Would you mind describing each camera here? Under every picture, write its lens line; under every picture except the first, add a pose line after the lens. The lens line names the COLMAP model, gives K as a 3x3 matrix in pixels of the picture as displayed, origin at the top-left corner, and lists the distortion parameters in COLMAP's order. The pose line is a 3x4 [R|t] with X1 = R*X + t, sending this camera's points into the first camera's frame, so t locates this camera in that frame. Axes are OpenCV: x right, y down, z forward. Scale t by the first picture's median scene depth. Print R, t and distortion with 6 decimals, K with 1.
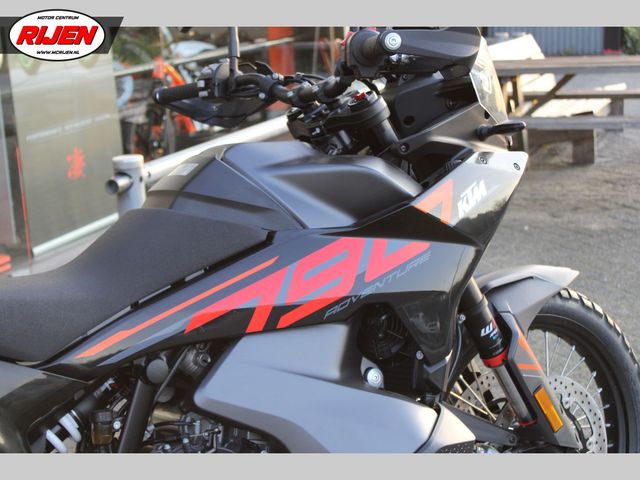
lens RADIAL K [[1173.4, 0, 320.0], [0, 1173.4, 240.0], [0, 0, 1]] dist [0.053102, 0.129970]
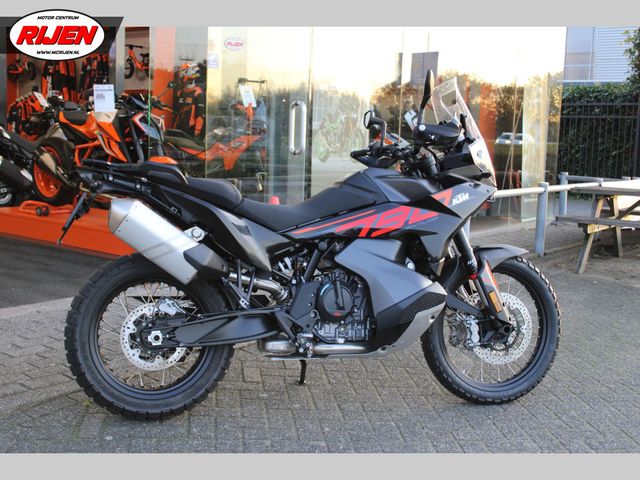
lens RADIAL K [[810.2, 0, 320.0], [0, 810.2, 240.0], [0, 0, 1]] dist [-0.035773, -0.047674]
pose [[0.956161, 0.117098, -0.268412, 0.295238], [-0.140811, 0.987502, -0.070798, 0.197868], [0.256767, 0.105489, 0.960699, -0.638961]]
